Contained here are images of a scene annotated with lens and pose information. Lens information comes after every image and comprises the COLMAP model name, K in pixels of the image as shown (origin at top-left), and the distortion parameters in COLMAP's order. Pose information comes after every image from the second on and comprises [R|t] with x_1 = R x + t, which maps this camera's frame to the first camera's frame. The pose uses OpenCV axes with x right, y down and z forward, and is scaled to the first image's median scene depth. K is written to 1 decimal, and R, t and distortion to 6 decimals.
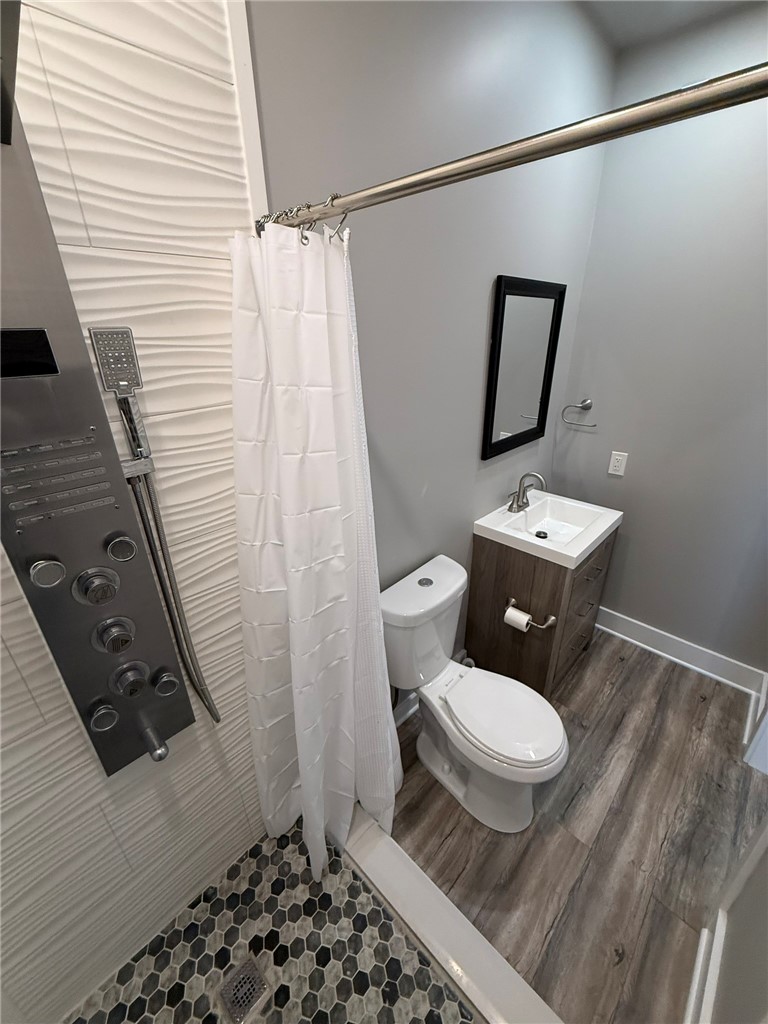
lens RADIAL K [[405.7, 0, 387.0], [0, 405.7, 507.5], [0, 0, 1]] dist [-0.002843, 0.000625]
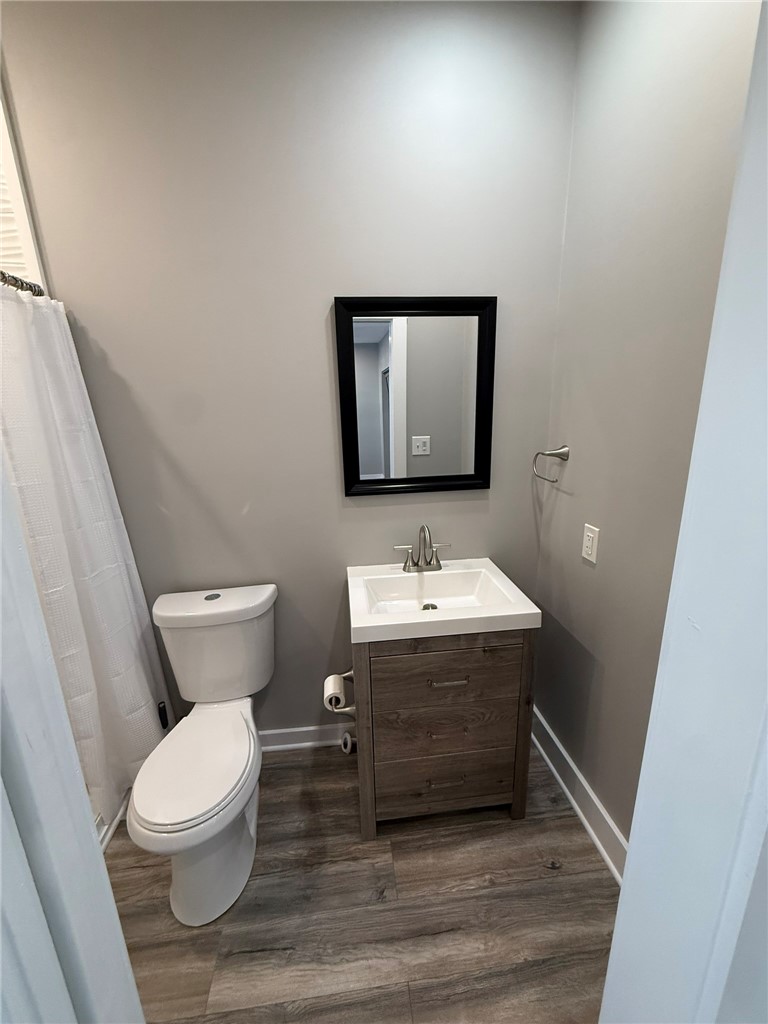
lens RADIAL K [[405.7, 0, 382.8], [0, 405.7, 508.0], [0, 0, 1]] dist [-0.002843, 0.000625]
pose [[0.777247, 0.146569, -0.611886, 0.896679], [-0.233633, 0.970191, -0.064376, -0.056442], [0.584211, 0.192993, 0.788322, 0.370362]]
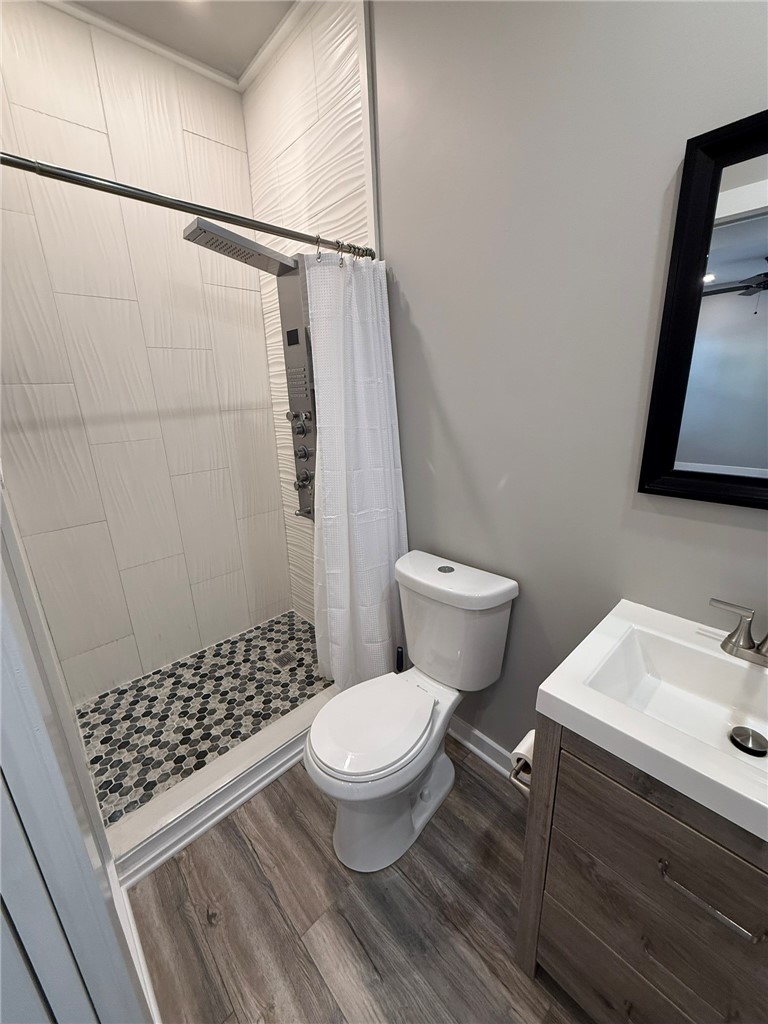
lens RADIAL K [[405.7, 0, 385.4], [0, 405.7, 507.6], [0, 0, 1]] dist [-0.002843, 0.000625]
pose [[-0.041552, 0.298448, -0.953521, 0.833661], [-0.360057, 0.885750, 0.292927, -0.142006], [0.932004, 0.355494, 0.070654, 0.679709]]
